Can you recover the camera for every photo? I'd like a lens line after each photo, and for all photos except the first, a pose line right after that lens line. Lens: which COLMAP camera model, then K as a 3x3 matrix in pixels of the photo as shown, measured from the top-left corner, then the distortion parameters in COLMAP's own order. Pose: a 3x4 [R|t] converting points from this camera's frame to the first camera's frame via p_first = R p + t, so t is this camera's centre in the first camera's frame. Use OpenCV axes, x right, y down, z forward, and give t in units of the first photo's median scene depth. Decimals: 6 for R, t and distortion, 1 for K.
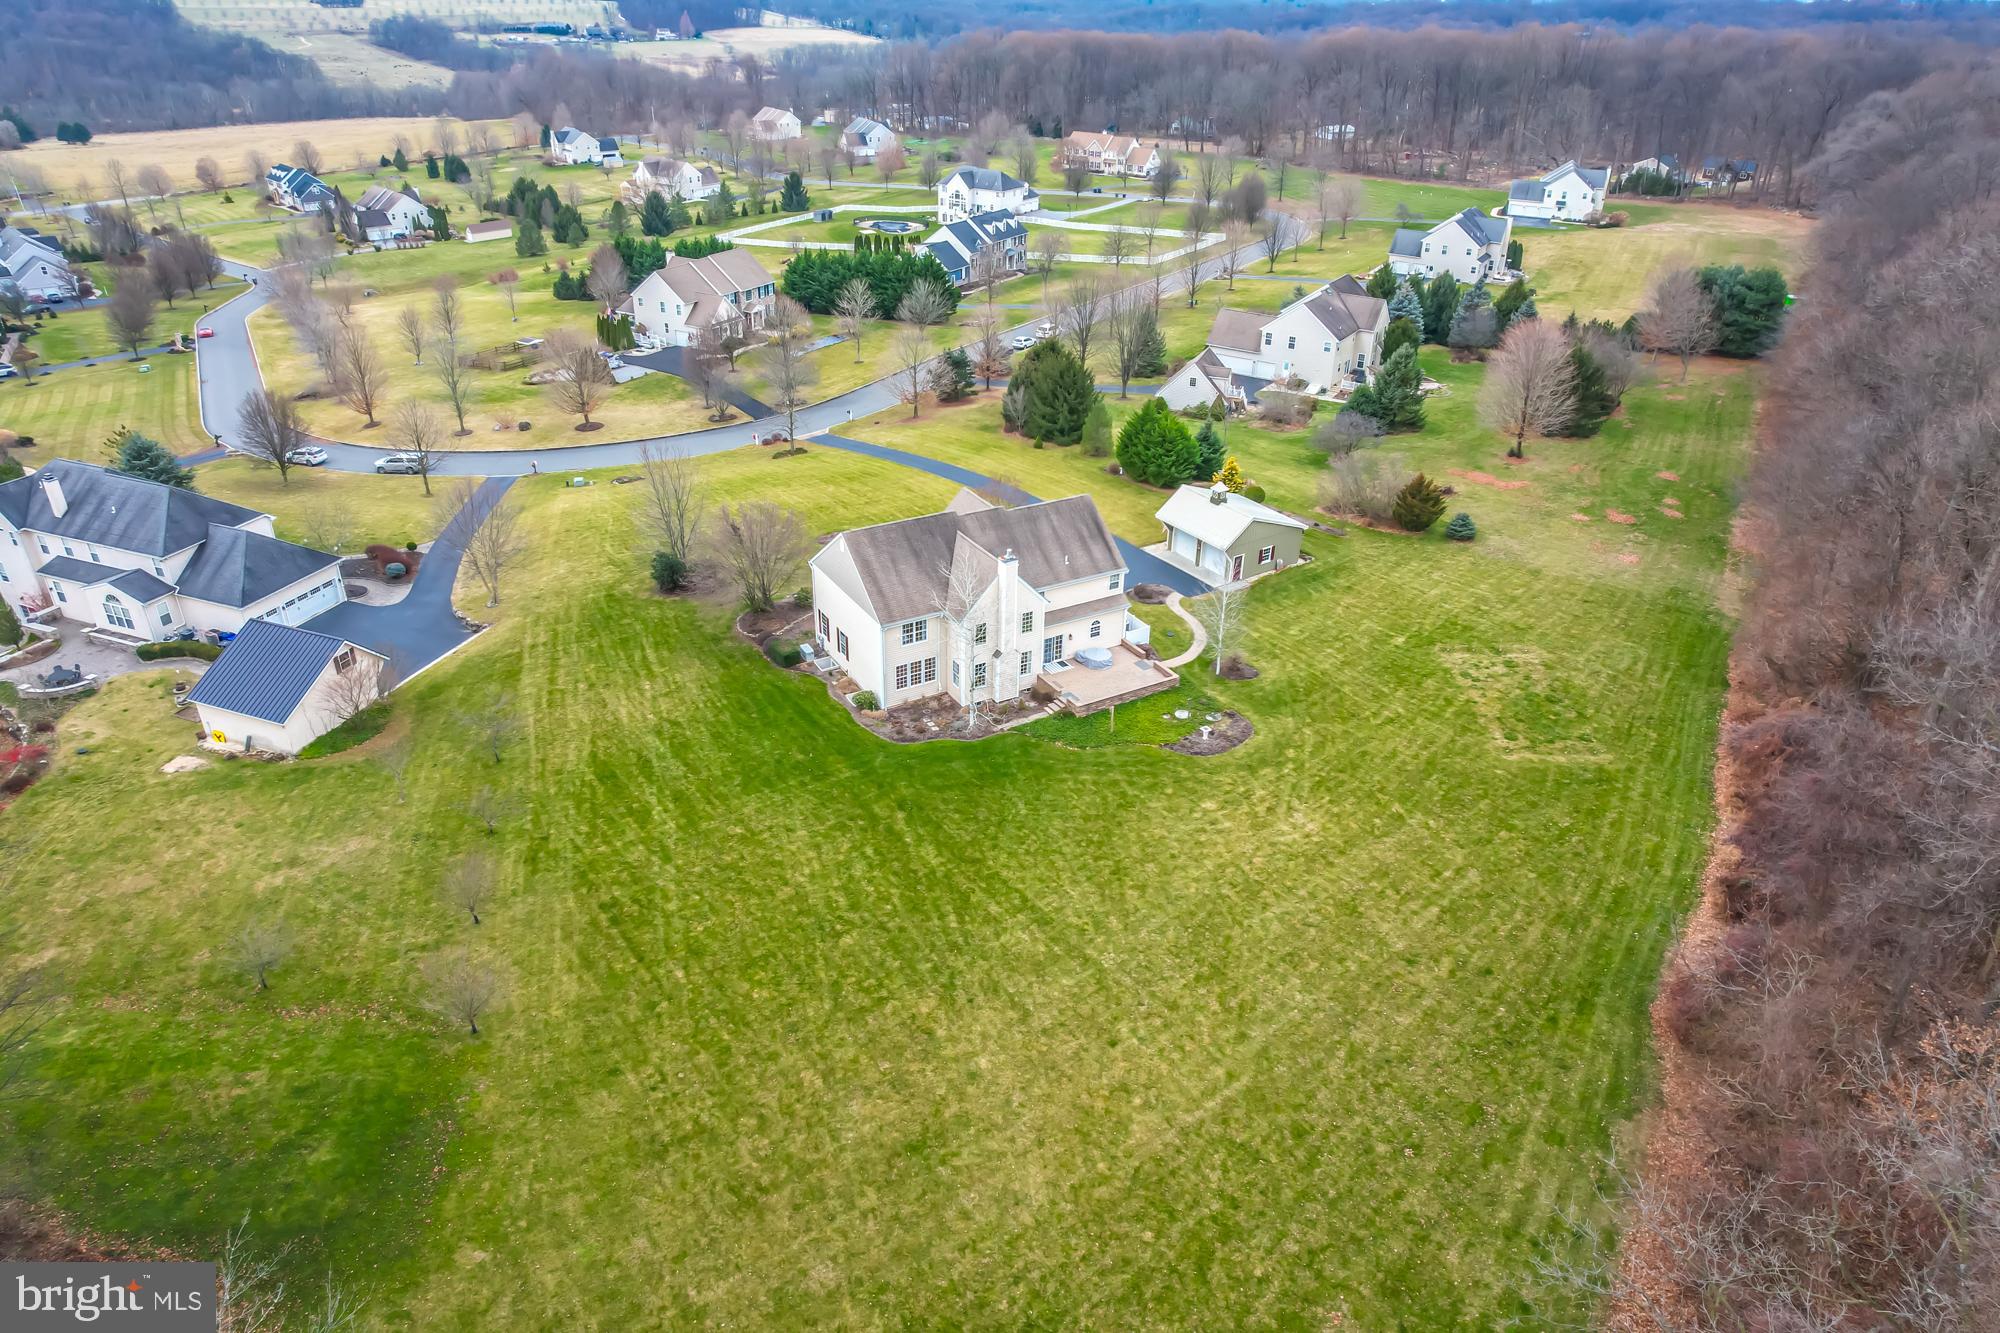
lens RADIAL K [[1312.0, 0, 1010.6], [0, 1312.0, 664.3], [0, 0, 1]] dist [-0.060677, 0.036638]
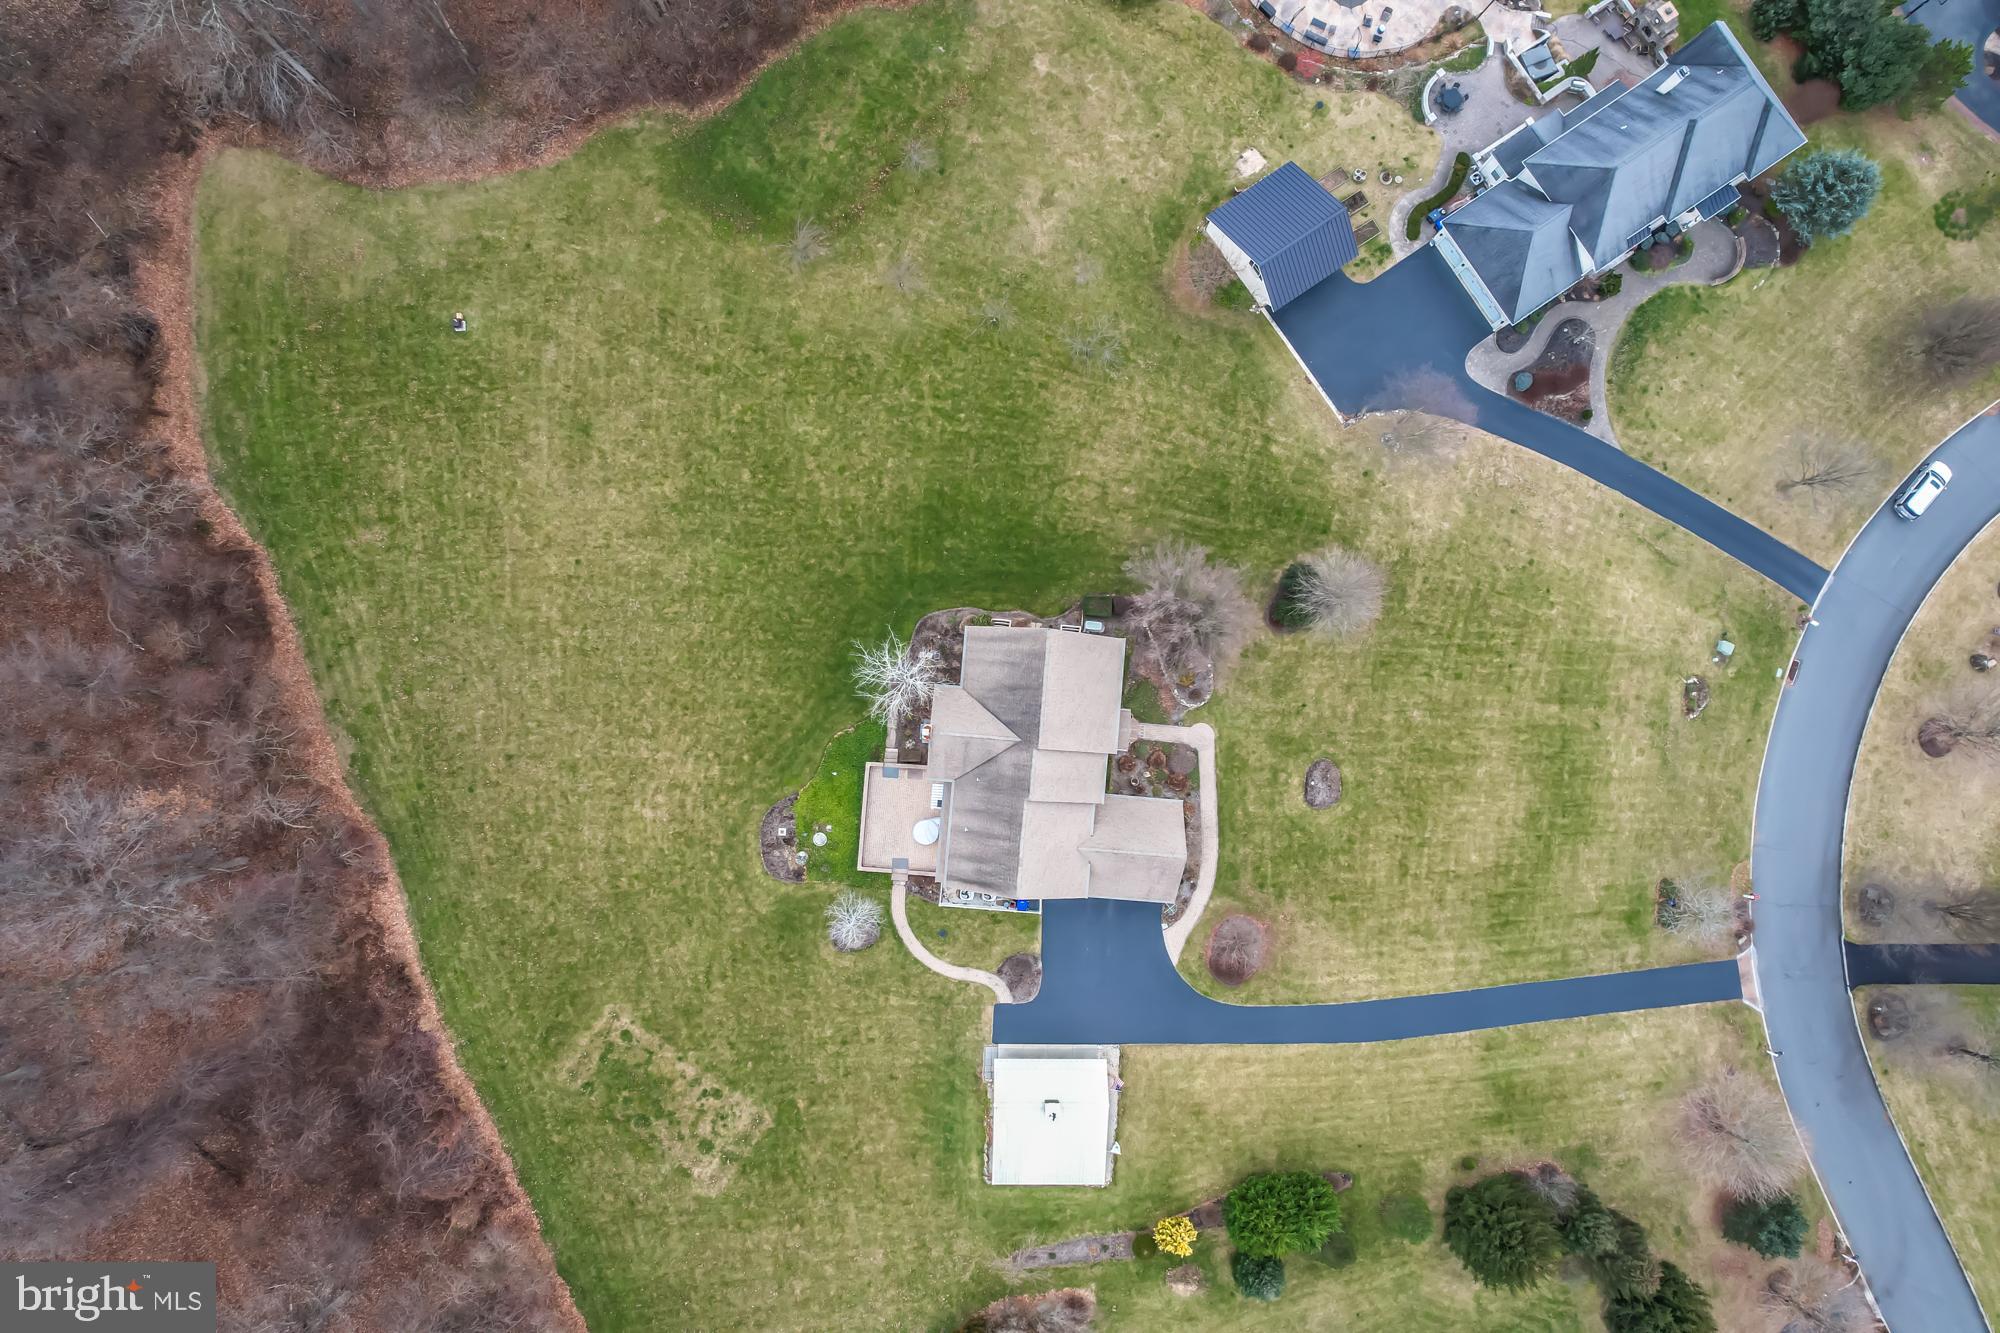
lens RADIAL K [[1312.0, 0, 1010.6], [0, 1312.0, 664.3], [0, 0, 1]] dist [-0.060677, 0.036638]
pose [[-0.577211, 0.813132, -0.075122, -0.006615], [-0.417490, -0.214790, 0.882931, -1.036957], [0.701804, 0.541000, 0.463454, 0.494386]]
